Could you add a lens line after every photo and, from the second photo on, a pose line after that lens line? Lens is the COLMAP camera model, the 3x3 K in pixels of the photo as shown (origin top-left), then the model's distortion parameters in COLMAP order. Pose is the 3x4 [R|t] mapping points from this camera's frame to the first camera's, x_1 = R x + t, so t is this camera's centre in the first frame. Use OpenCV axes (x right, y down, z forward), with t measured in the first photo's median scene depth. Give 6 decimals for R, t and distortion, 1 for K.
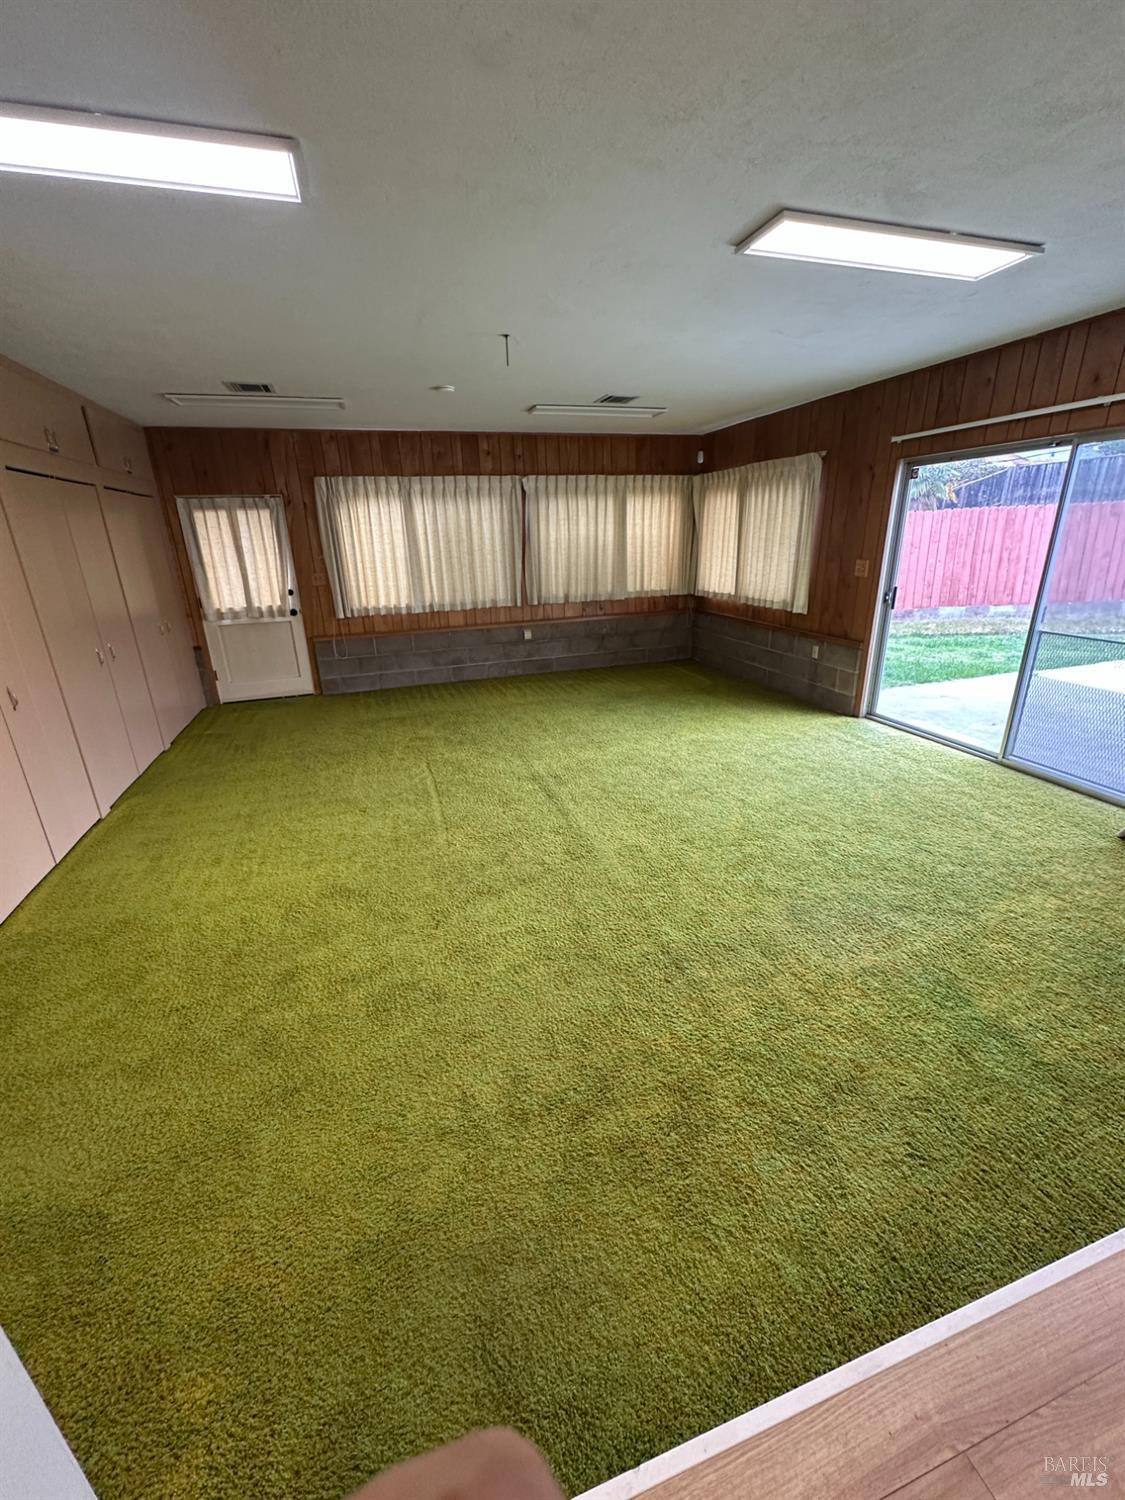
lens RADIAL K [[603.4, 0, 564.8], [0, 603.4, 752.2], [0, 0, 1]] dist [-0.002966, -0.000321]
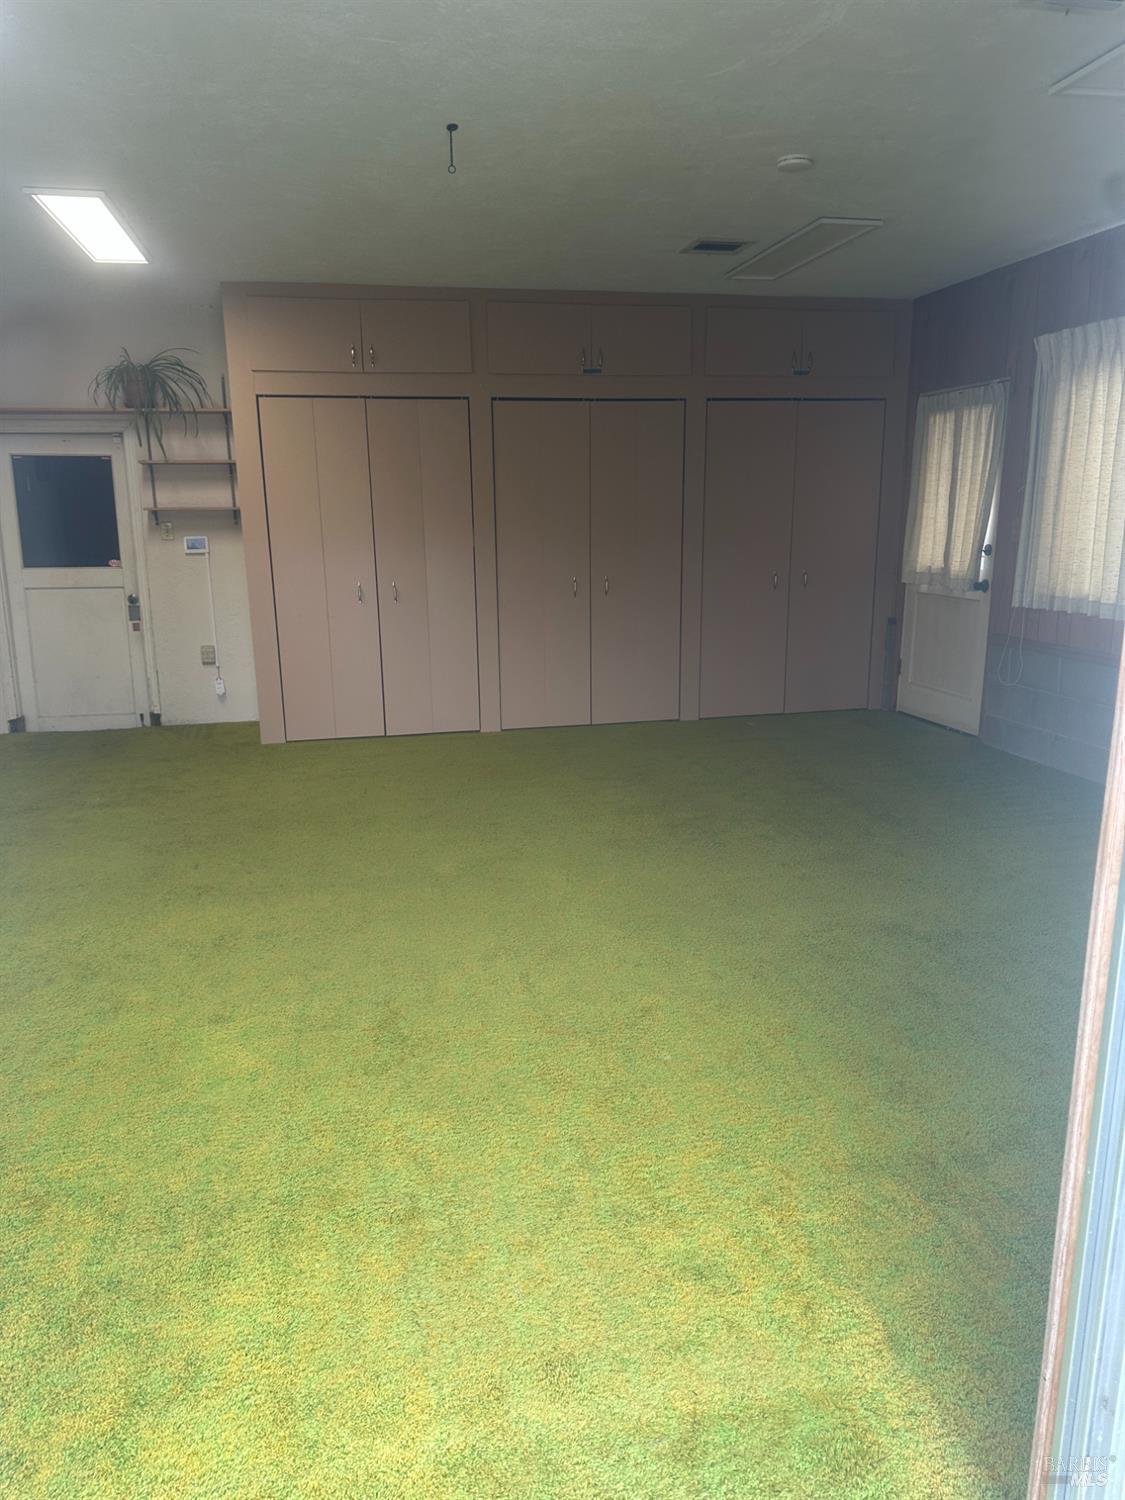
lens RADIAL K [[1055.8, 0, 558.8], [0, 1055.8, 760.9], [0, 0, 1]] dist [0.143149, -0.233604]
pose [[-0.100160, 0.257999, -0.960939, 0.597060], [-0.324608, 0.904478, 0.276674, -0.238865], [0.940531, 0.339640, -0.006844, 0.711712]]
